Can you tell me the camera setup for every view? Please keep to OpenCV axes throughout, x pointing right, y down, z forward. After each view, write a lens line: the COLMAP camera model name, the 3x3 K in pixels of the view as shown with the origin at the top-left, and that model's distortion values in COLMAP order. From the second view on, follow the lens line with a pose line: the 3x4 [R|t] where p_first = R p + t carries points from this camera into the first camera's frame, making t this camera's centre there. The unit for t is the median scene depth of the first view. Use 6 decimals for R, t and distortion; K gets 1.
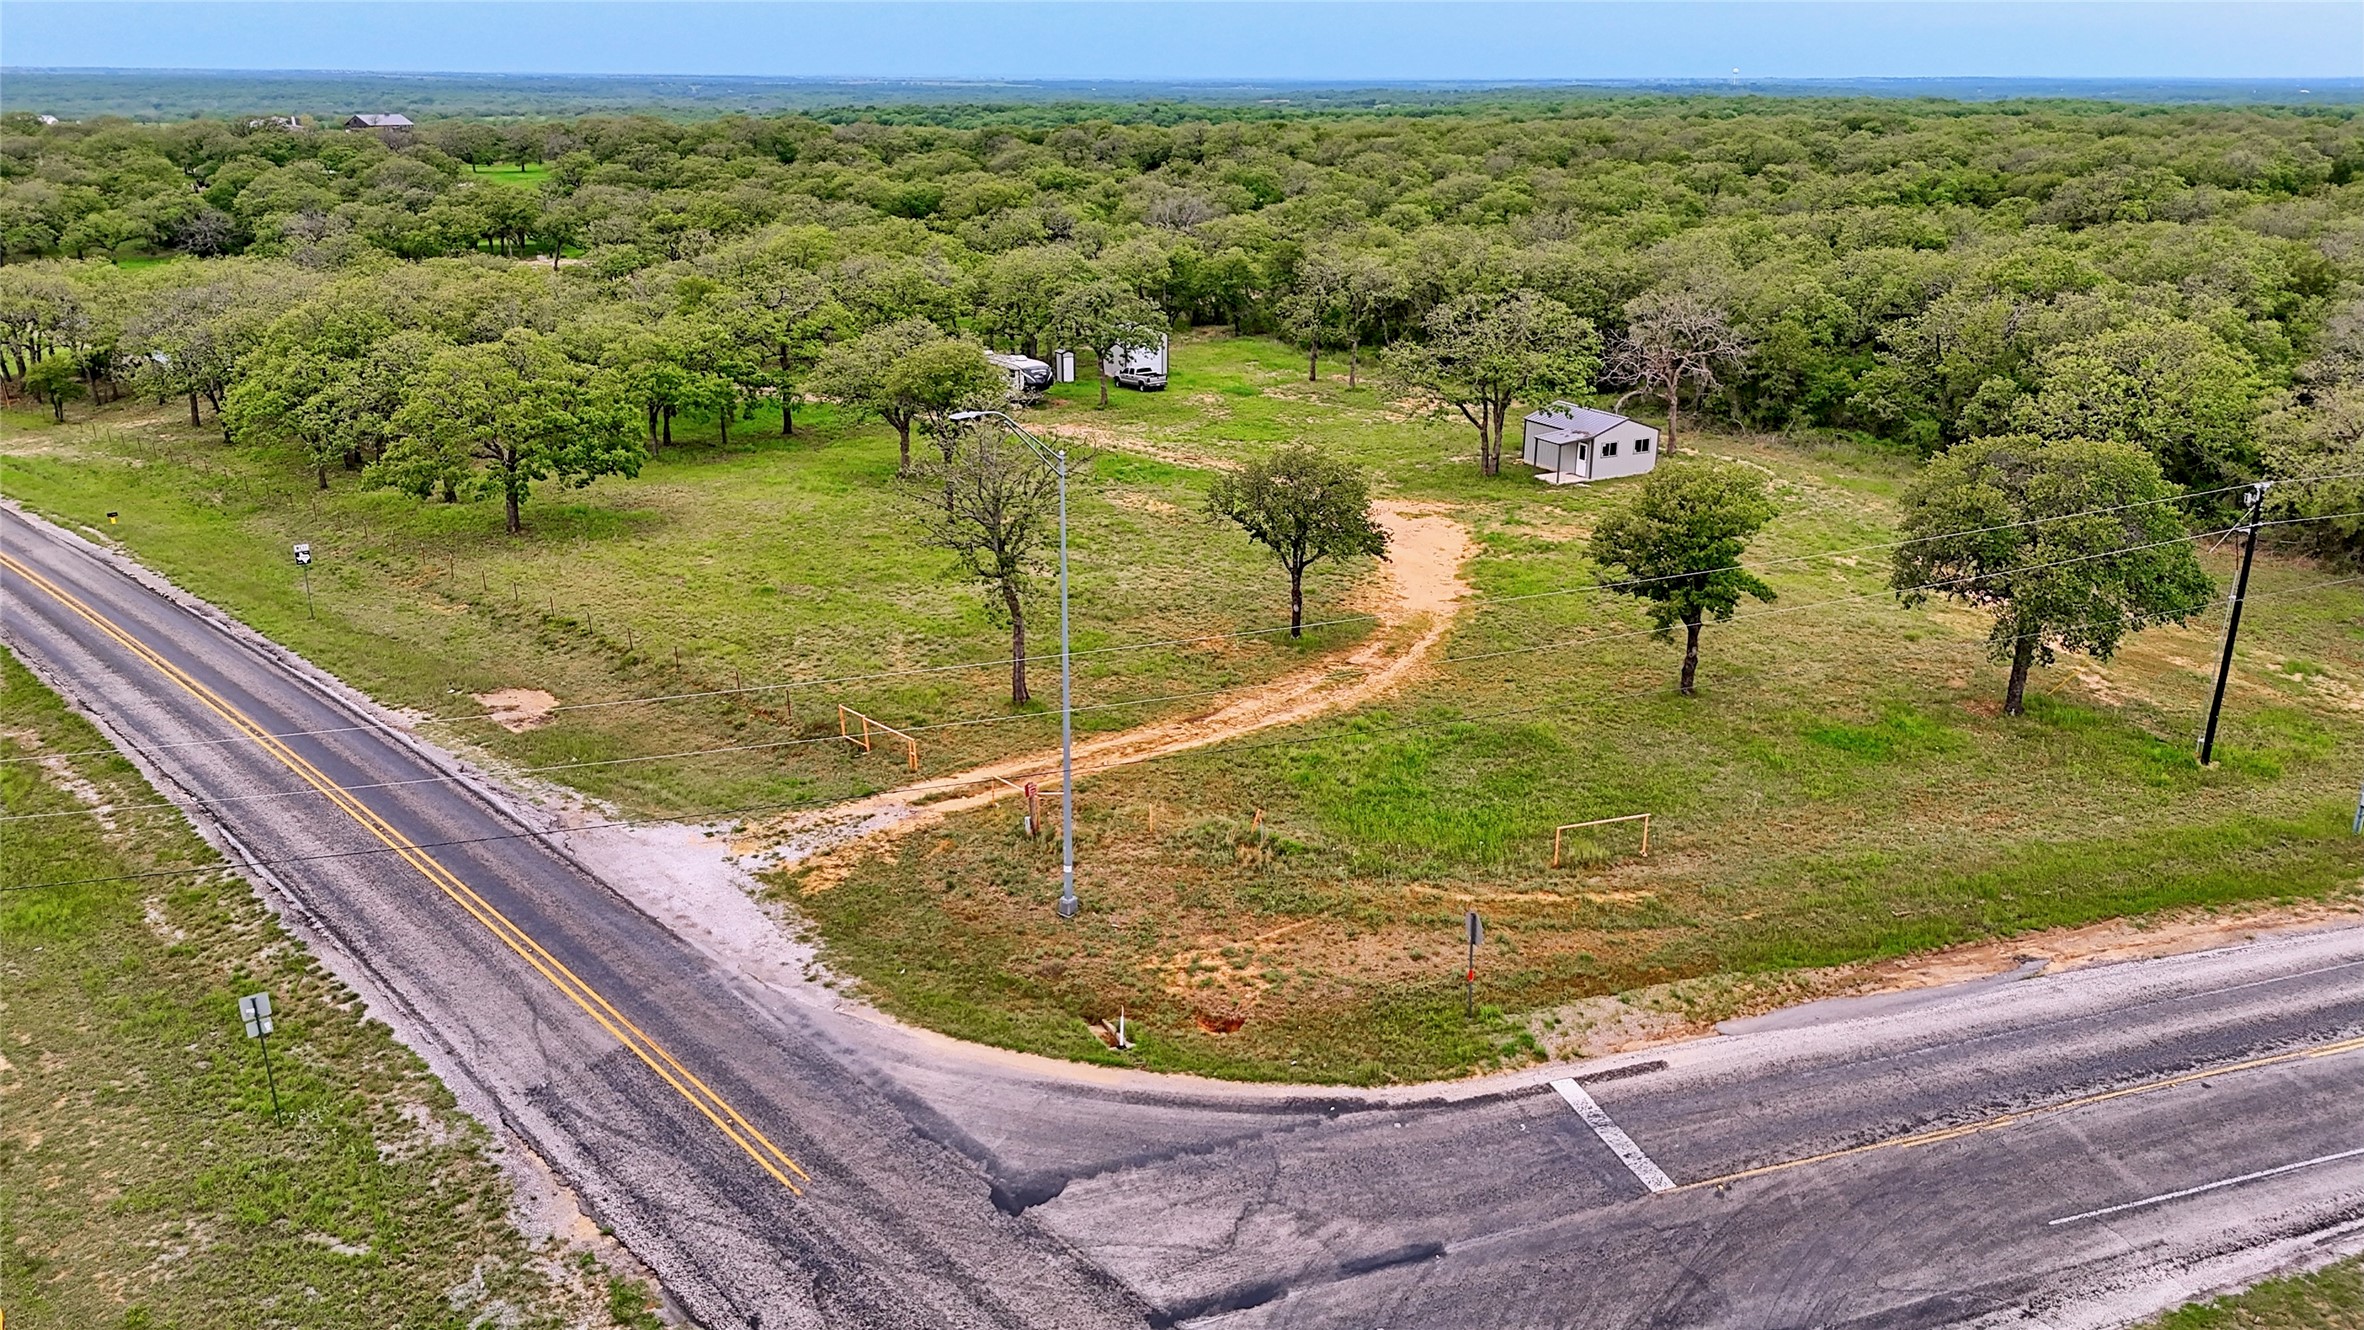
lens RADIAL K [[1673.1, 0, 1147.3], [0, 1673.1, 587.1], [0, 0, 1]] dist [0.054991, -0.051891]
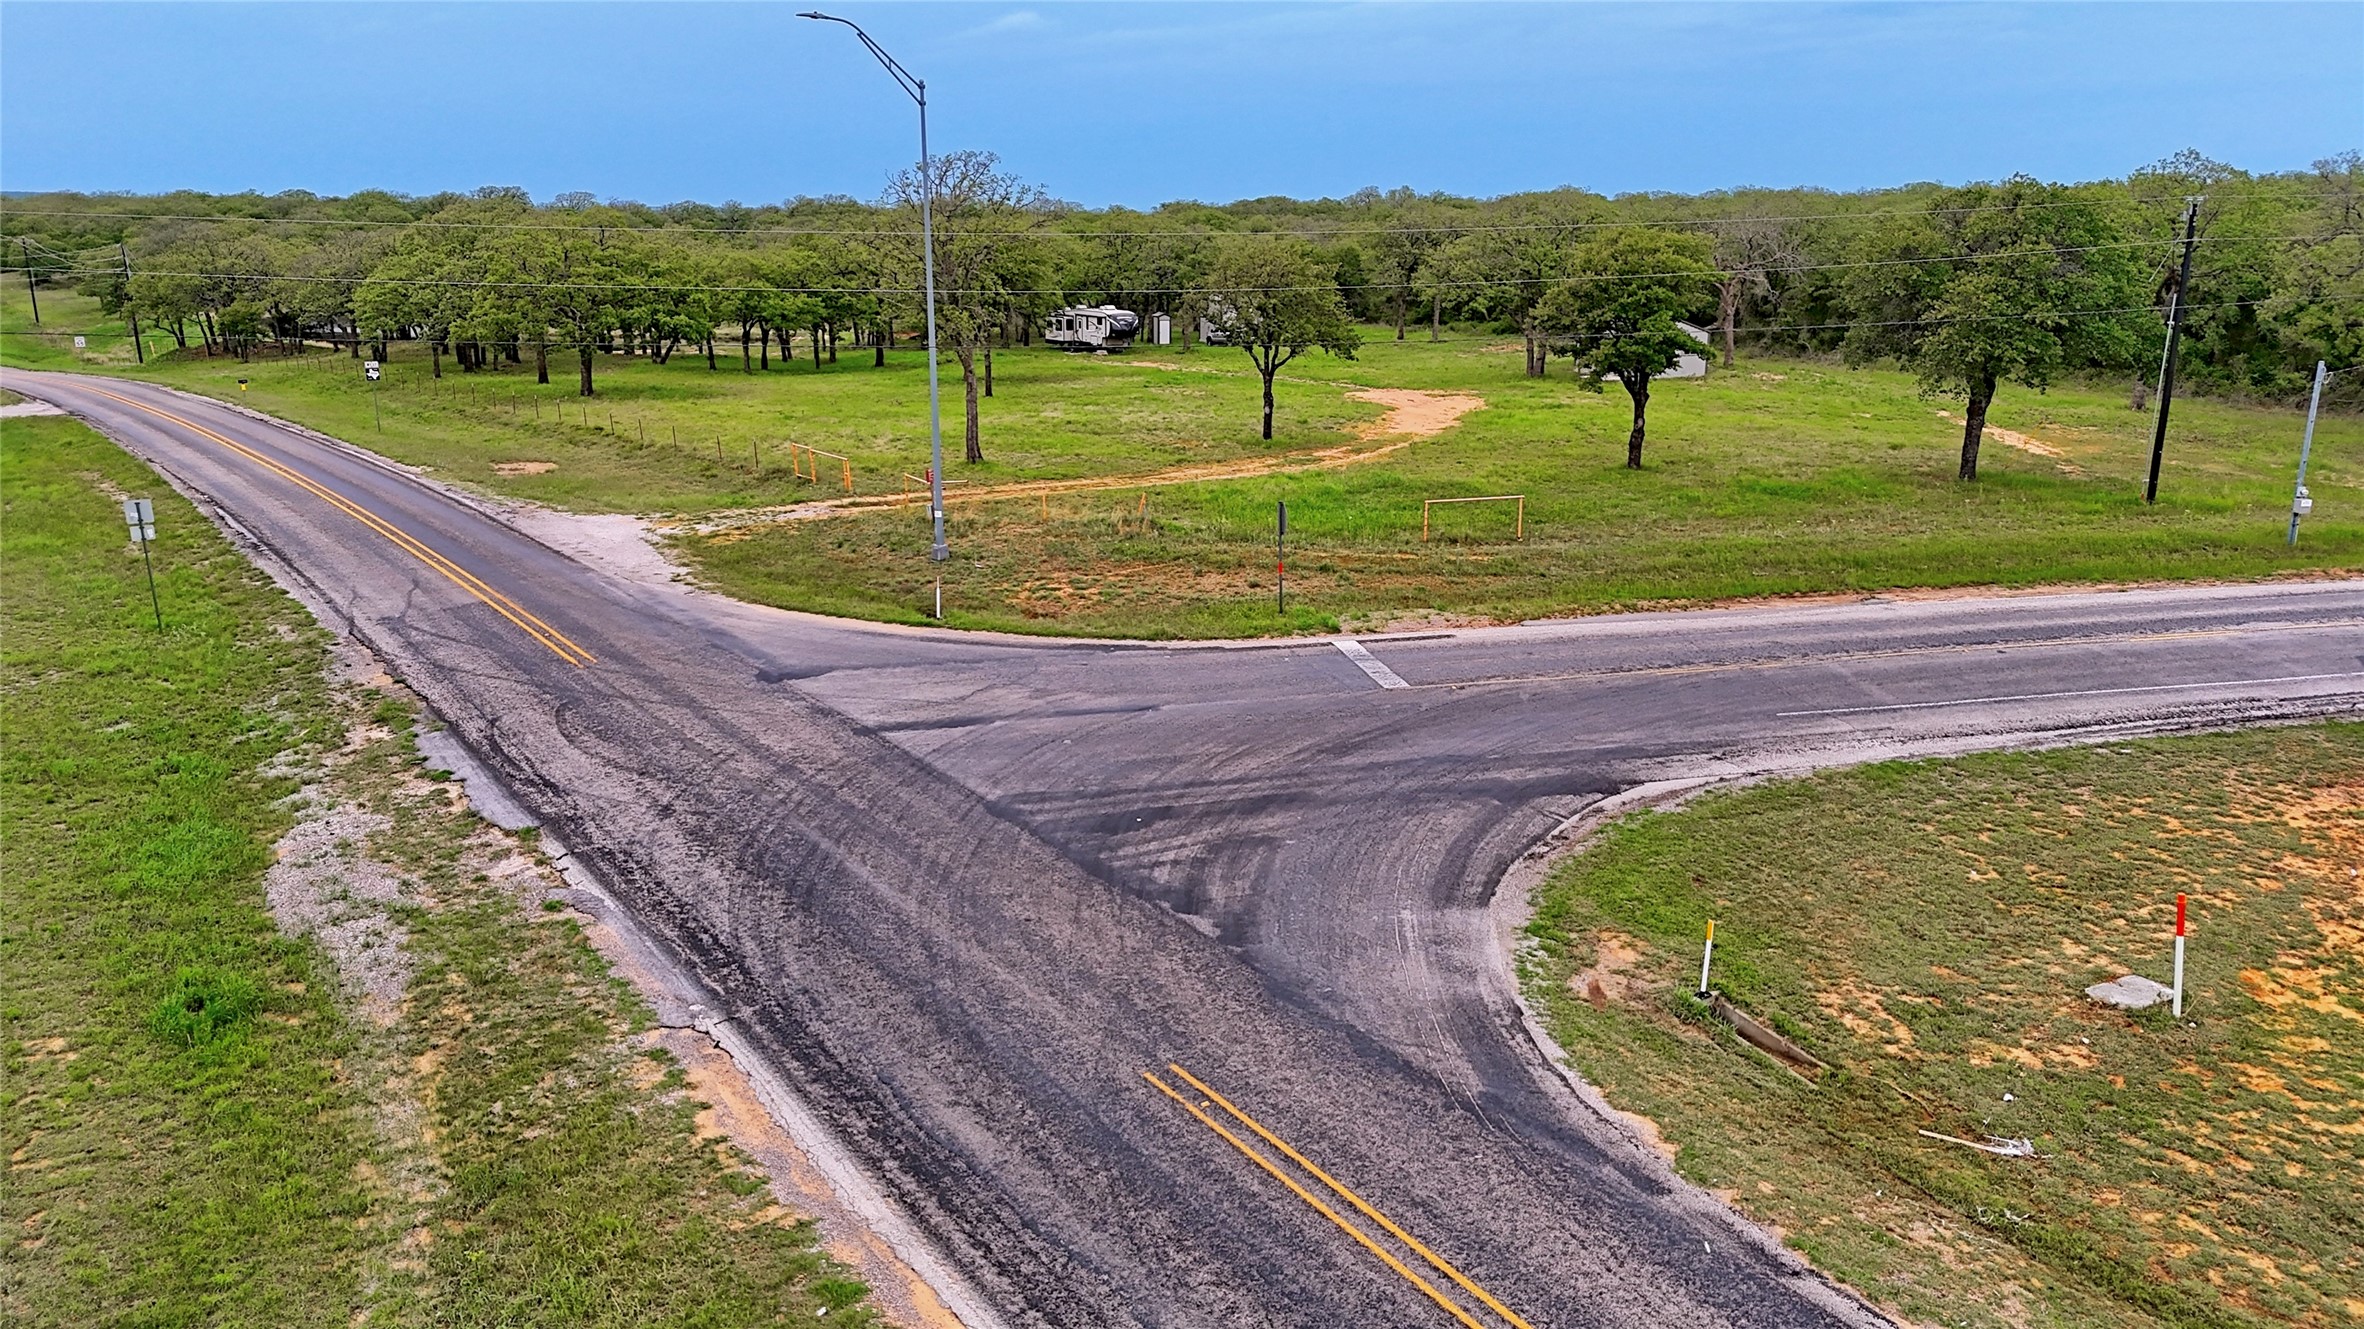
lens RADIAL K [[1673.1, 0, 1156.6], [0, 1673.1, 601.3], [0, 0, 1]] dist [0.054991, -0.051891]
pose [[0.992715, 0.036536, -0.114809, 0.190648], [-0.043837, 0.997130, -0.061728, 0.257770], [0.112225, 0.066311, 0.991468, -0.007528]]
